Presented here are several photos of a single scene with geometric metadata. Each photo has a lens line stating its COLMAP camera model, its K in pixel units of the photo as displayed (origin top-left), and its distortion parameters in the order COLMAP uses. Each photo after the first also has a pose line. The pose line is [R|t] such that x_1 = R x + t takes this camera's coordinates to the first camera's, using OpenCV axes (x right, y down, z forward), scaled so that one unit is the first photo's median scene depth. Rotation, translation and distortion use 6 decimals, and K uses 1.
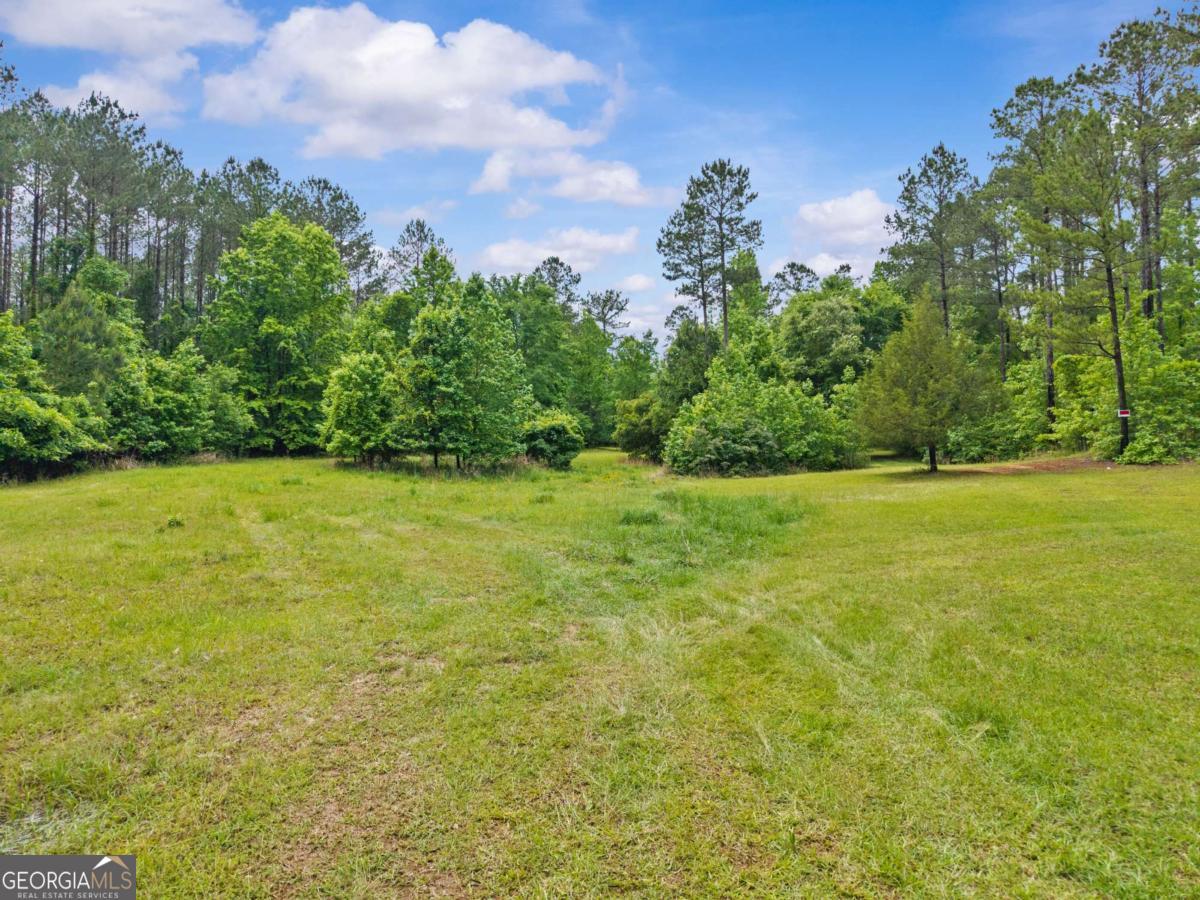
lens RADIAL K [[807.5, 0, 600.8], [0, 807.5, 444.7], [0, 0, 1]] dist [0.026322, -0.021581]
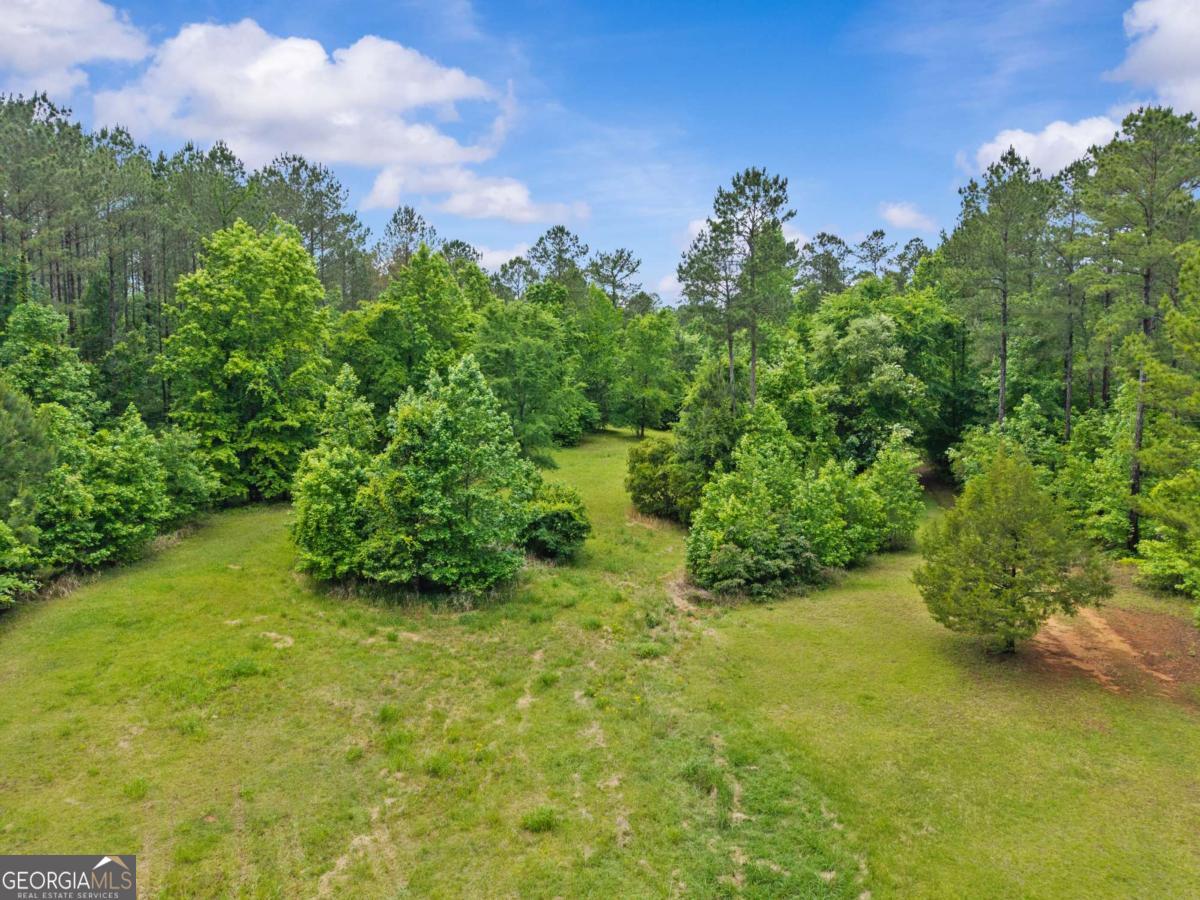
lens RADIAL K [[807.5, 0, 599.1], [0, 807.5, 453.6], [0, 0, 1]] dist [0.026322, -0.021581]
pose [[0.999914, 0.009760, -0.008719, -0.005261], [-0.008575, 0.991889, 0.126821, -0.162343], [0.009886, -0.126735, 0.991887, 0.114960]]
